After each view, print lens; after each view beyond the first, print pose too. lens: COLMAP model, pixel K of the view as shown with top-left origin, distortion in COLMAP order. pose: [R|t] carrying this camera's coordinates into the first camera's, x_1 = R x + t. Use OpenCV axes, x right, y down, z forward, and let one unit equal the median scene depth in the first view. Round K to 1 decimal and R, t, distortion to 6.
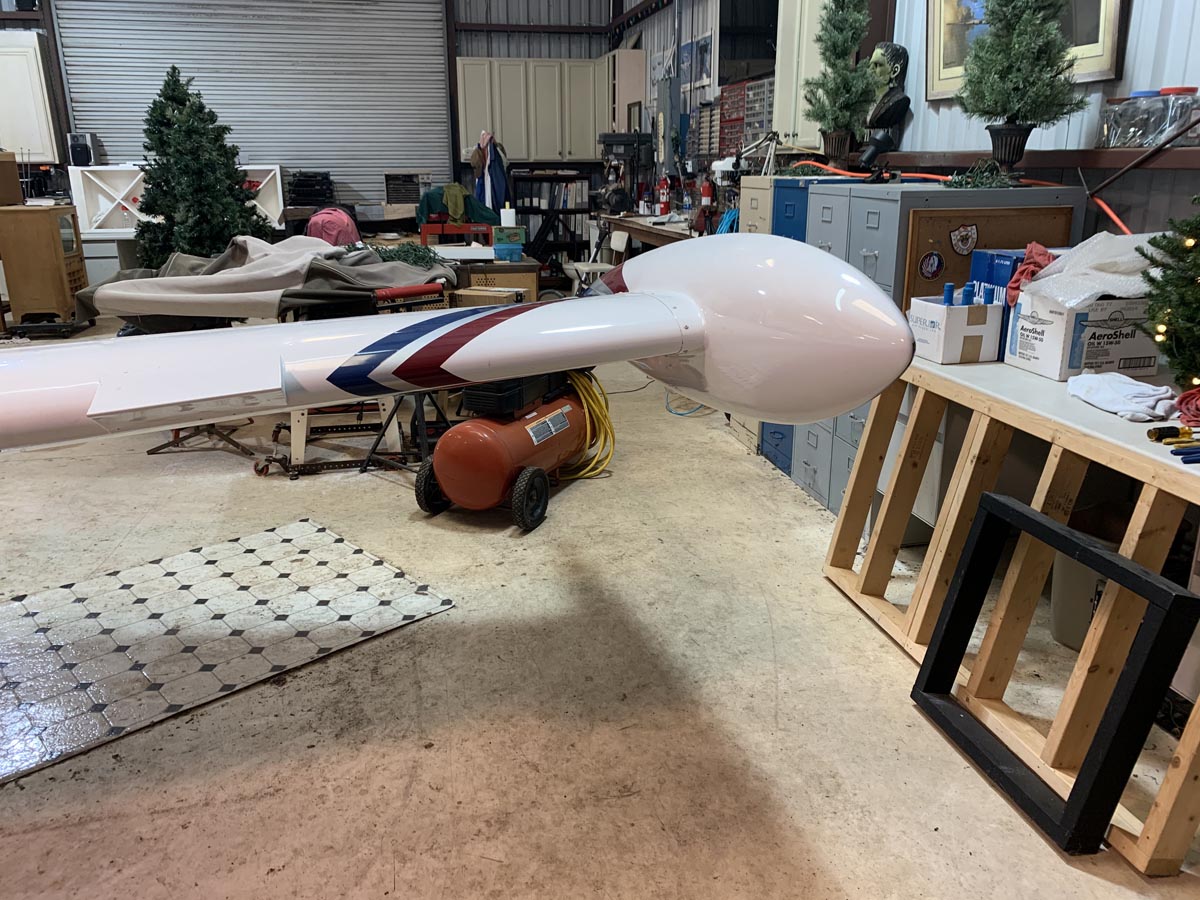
lens RADIAL K [[914.8, 0, 599.3], [0, 914.8, 435.8], [0, 0, 1]] dist [0.034237, -0.033849]
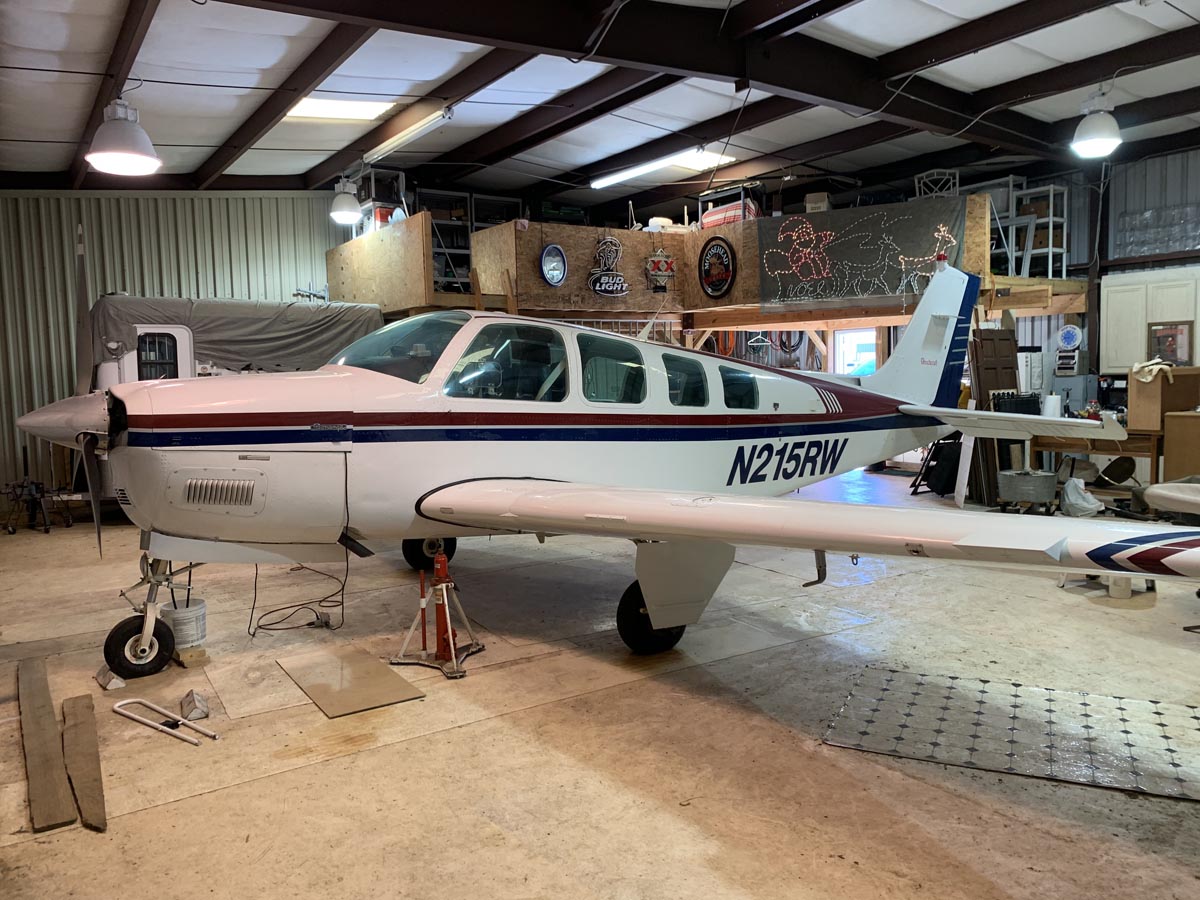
lens RADIAL K [[914.8, 0, 599.6], [0, 914.8, 442.8], [0, 0, 1]] dist [0.034237, -0.033849]
pose [[0.364641, 0.069932, -0.928519, 0.412913], [-0.246469, 0.968858, -0.023821, 0.000984], [0.897937, 0.237537, 0.370521, -0.205479]]
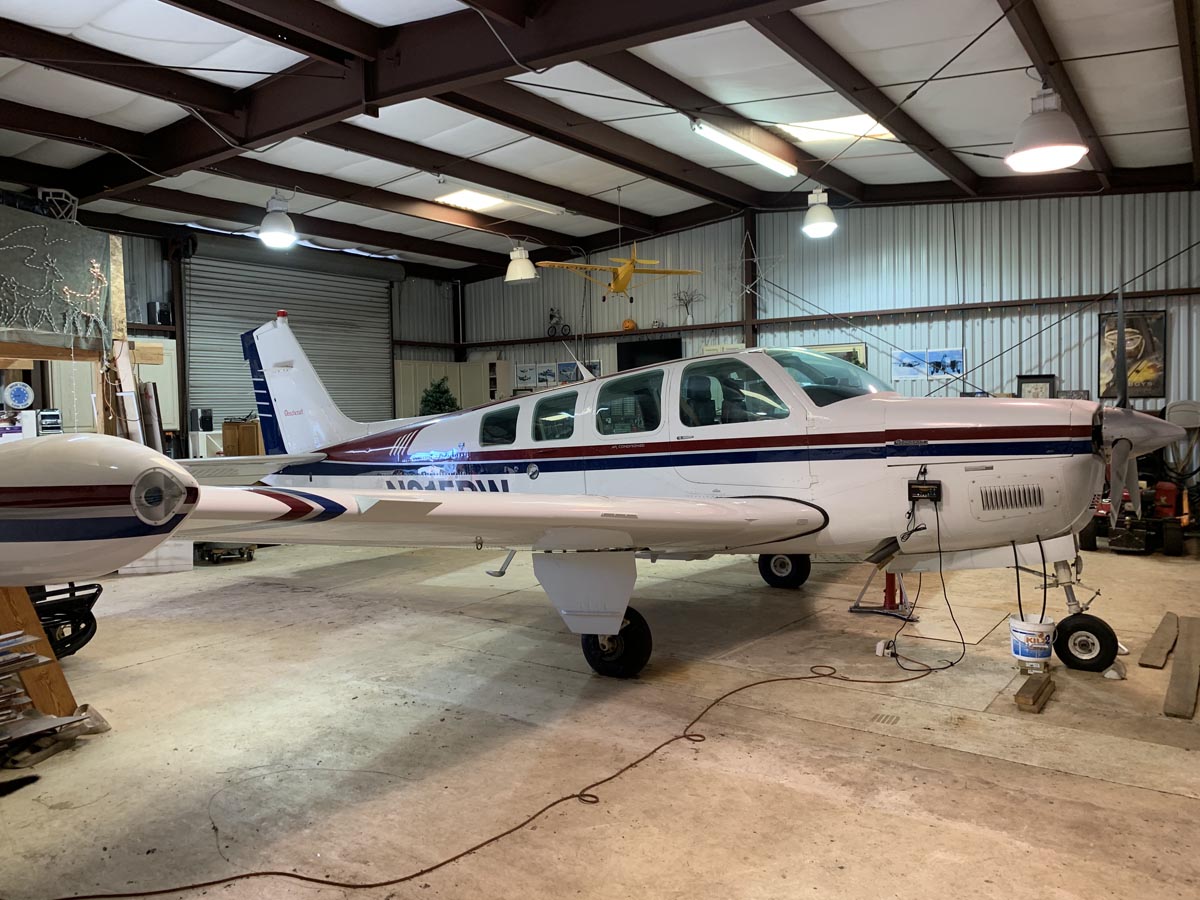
lens RADIAL K [[914.8, 0, 592.1], [0, 914.8, 449.8], [0, 0, 1]] dist [0.034237, -0.033849]
pose [[0.731146, -0.042799, 0.680878, -2.855362], [0.210741, 0.963389, -0.165742, 0.217079], [-0.648856, 0.264670, 0.713397, -0.910378]]
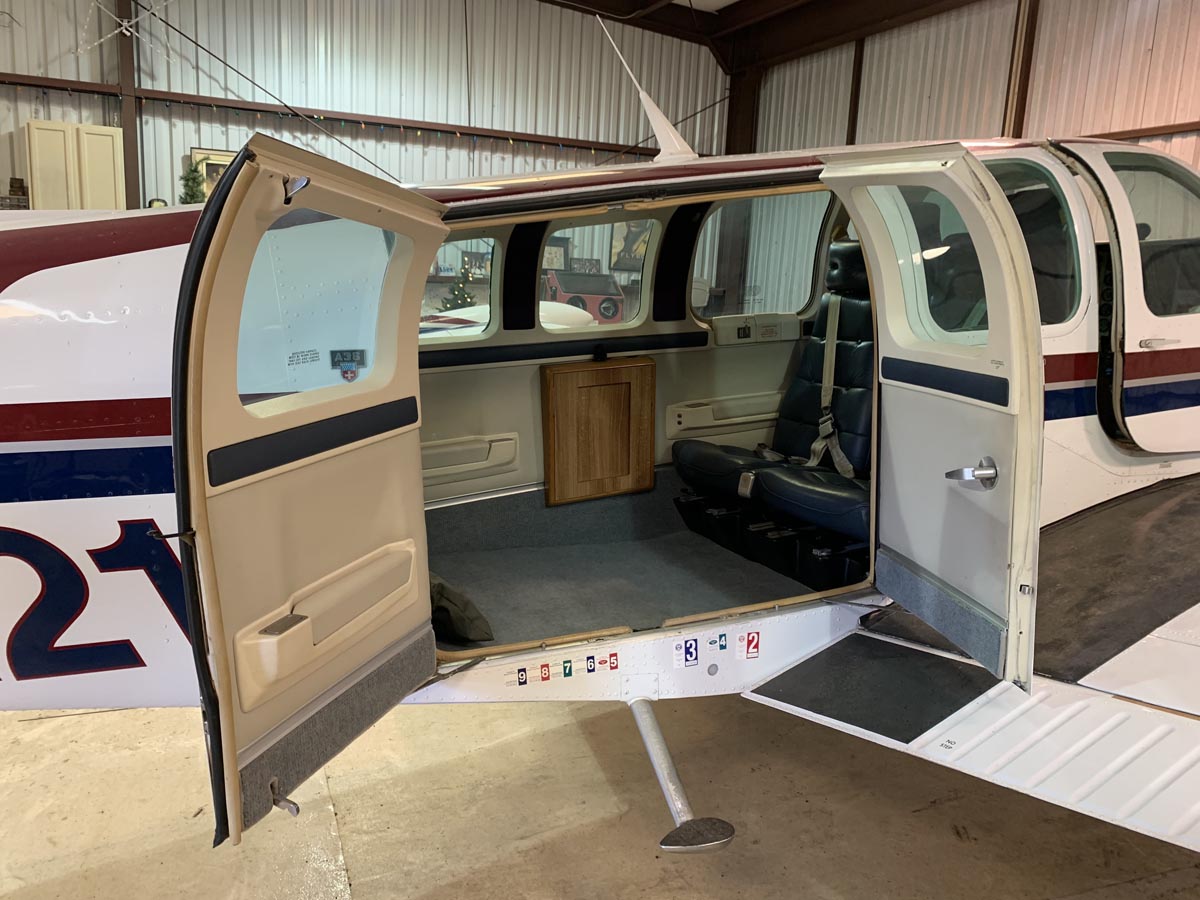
lens RADIAL K [[914.8, 0, 594.1], [0, 914.8, 446.0], [0, 0, 1]] dist [0.034237, -0.033849]
pose [[-0.189914, -0.182939, 0.964607, -2.139674], [0.234362, 0.945638, 0.225484, -0.255772], [-0.953419, 0.268889, -0.136716, 0.784627]]
